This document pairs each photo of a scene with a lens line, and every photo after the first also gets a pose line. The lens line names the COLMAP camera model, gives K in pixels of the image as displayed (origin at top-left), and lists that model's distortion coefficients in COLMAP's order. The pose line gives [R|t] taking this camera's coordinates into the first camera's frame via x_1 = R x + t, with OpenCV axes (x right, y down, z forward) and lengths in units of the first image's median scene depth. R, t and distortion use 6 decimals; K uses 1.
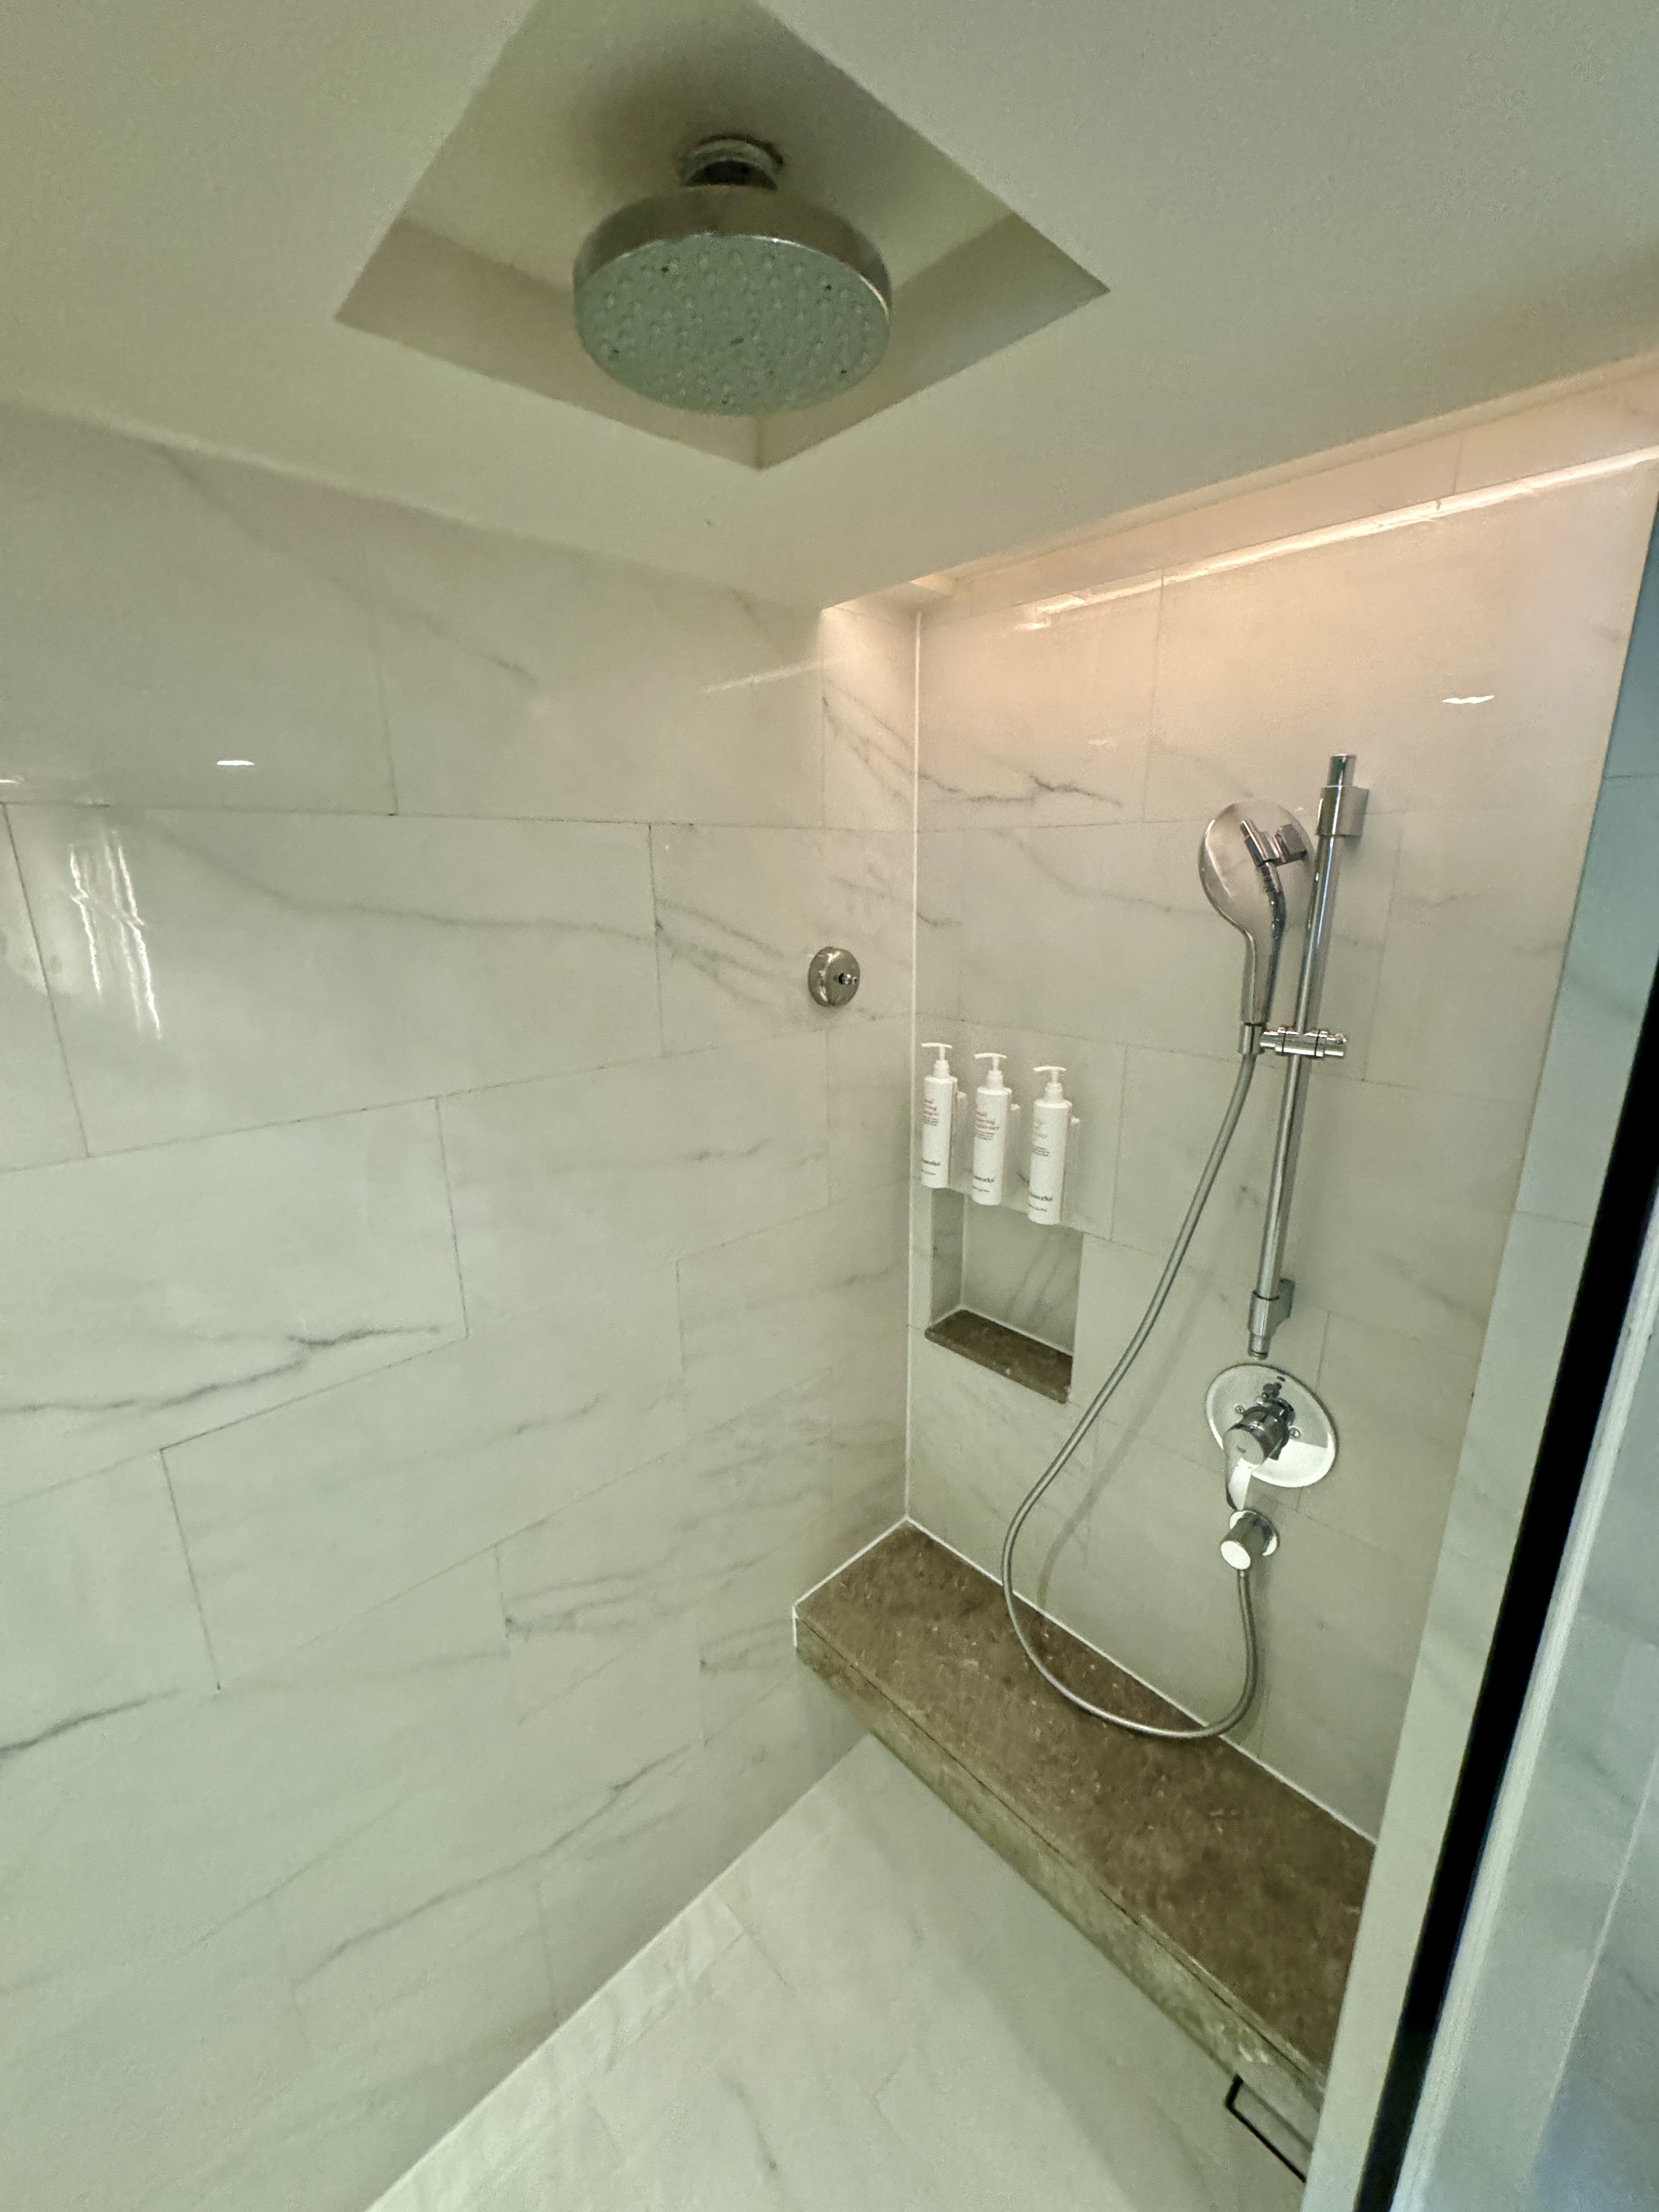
lens RADIAL K [[881.3, 0, 829.2], [0, 881.3, 1107.4], [0, 0, 1]] dist [0.001177, 0.000109]
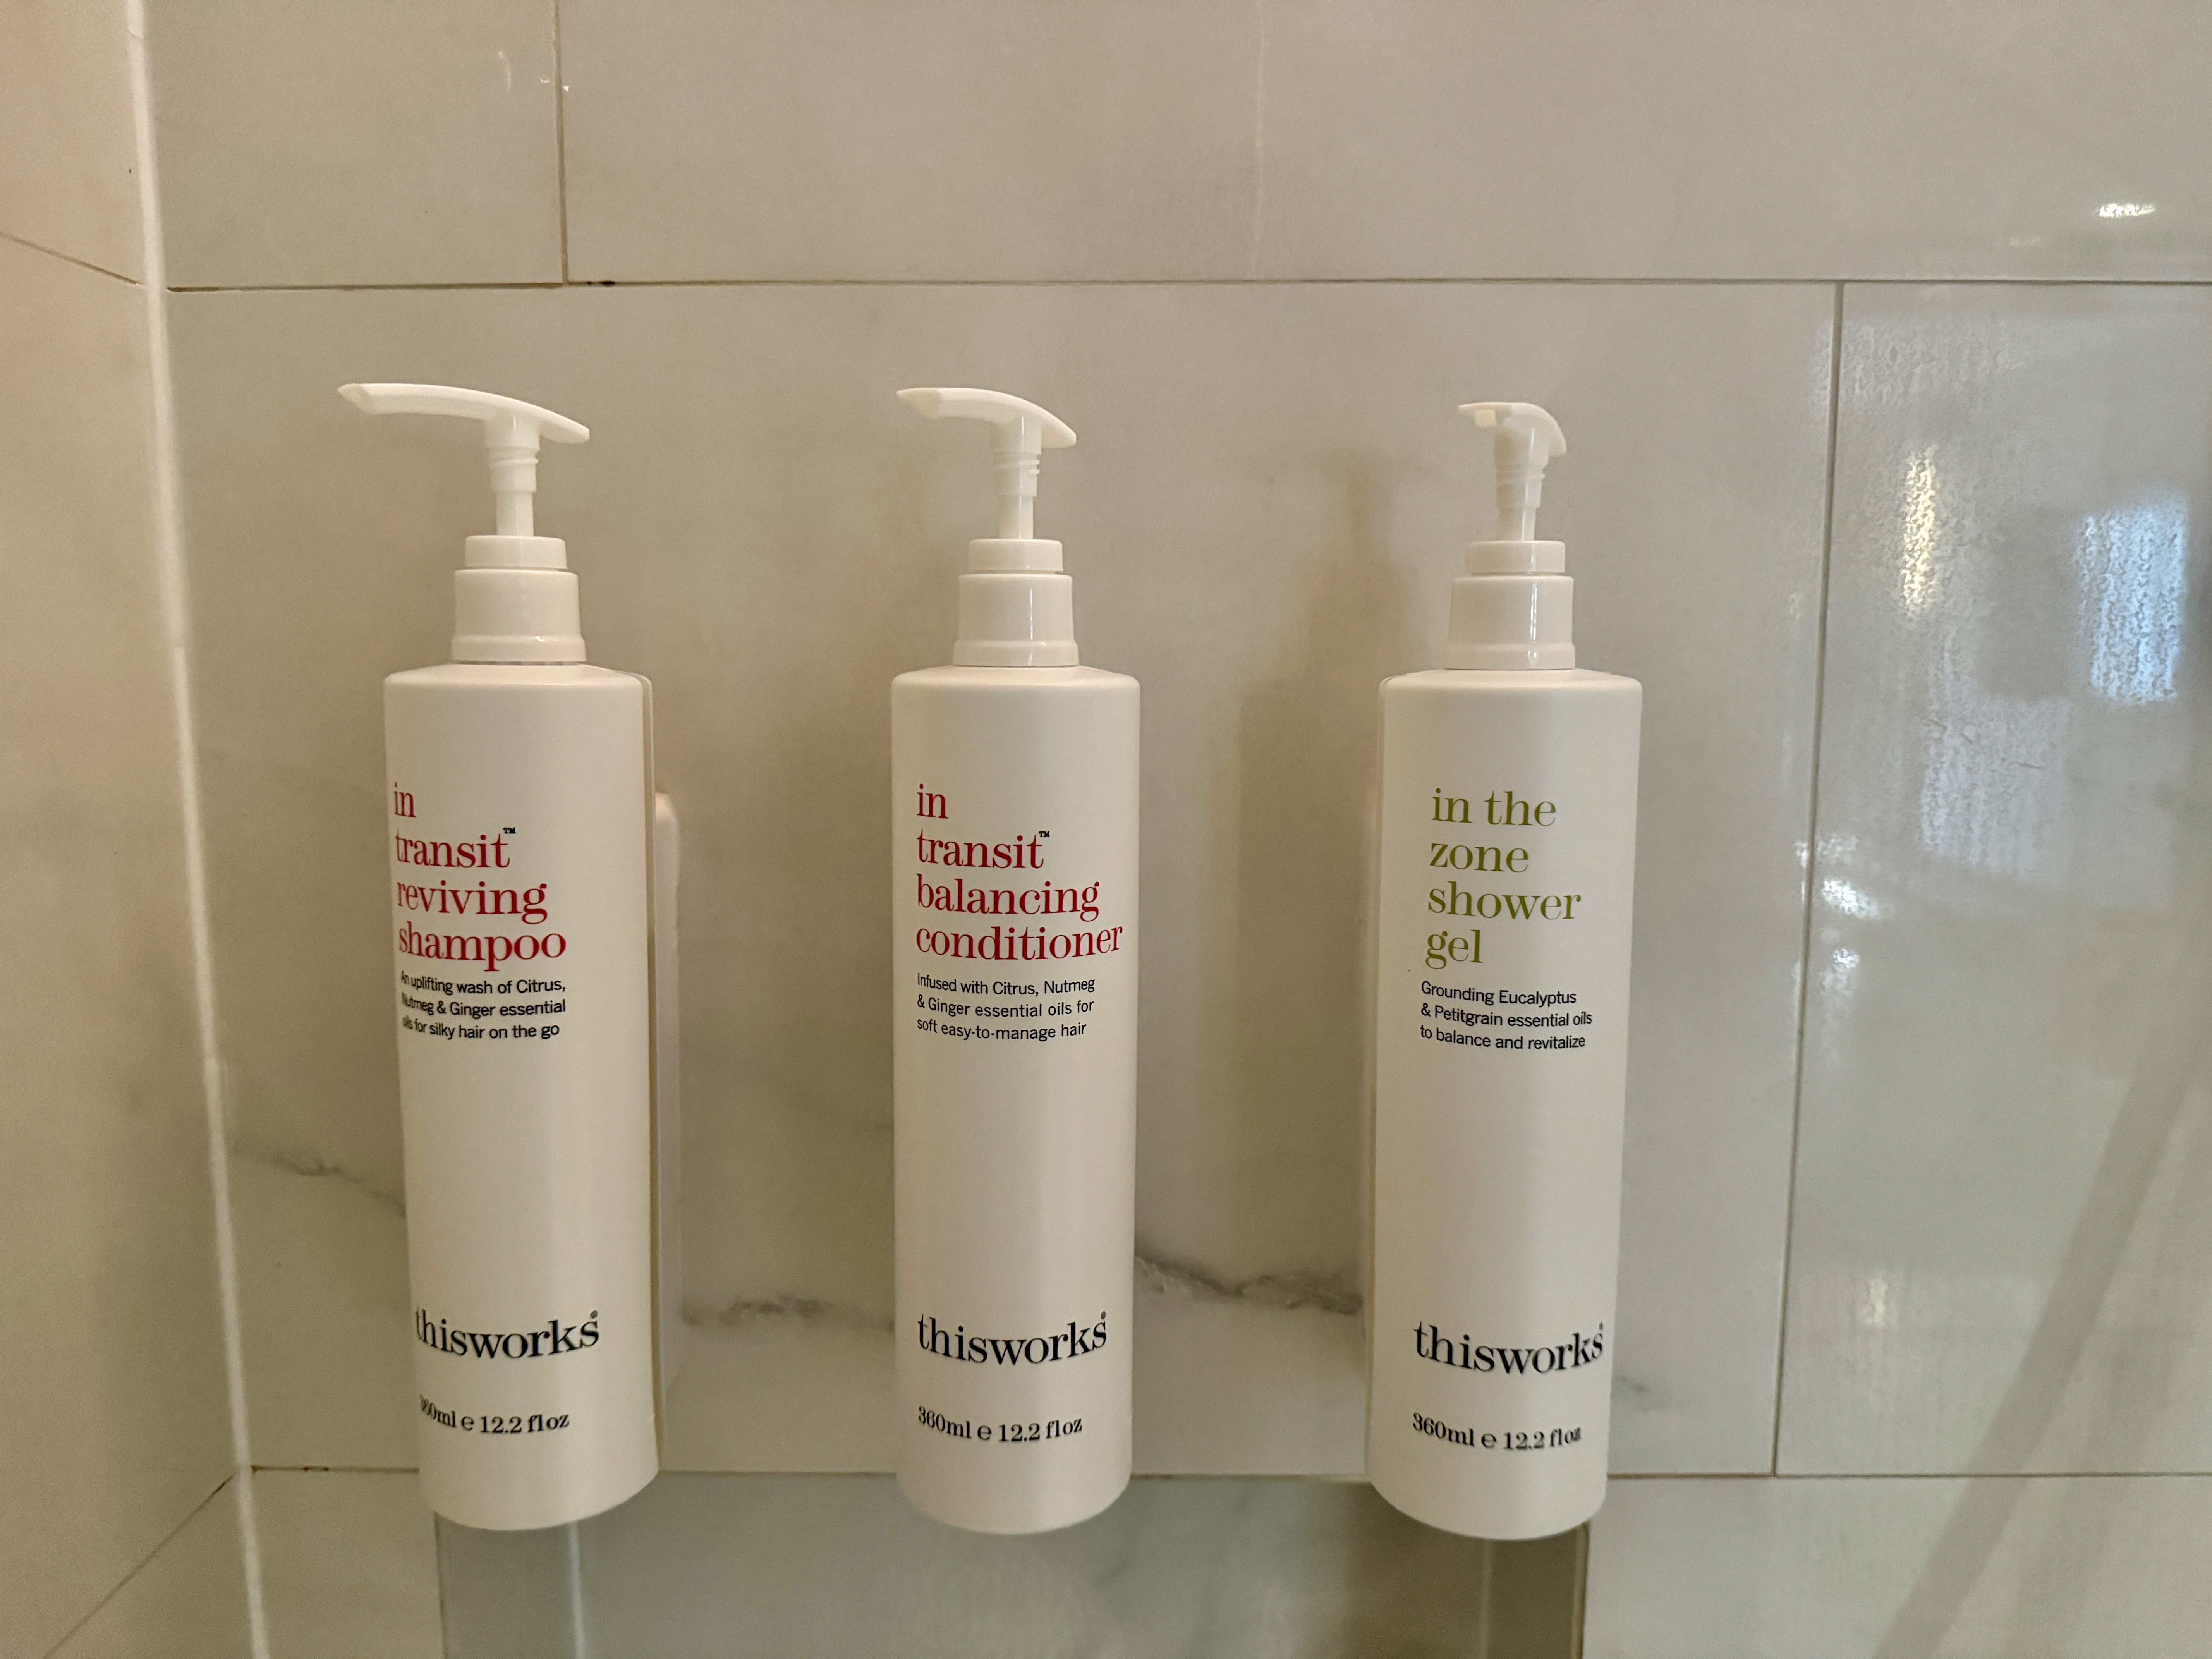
lens RADIAL K [[1548.4, 0, 1108.6], [0, 1548.4, 830.4], [0, 0, 1]] dist [0.021666, -0.009818]
pose [[0.683172, -0.077383, 0.726146, 0.016524], [0.186147, 0.979975, -0.070697, 0.022462], [-0.706134, 0.183468, 0.683896, 0.789435]]
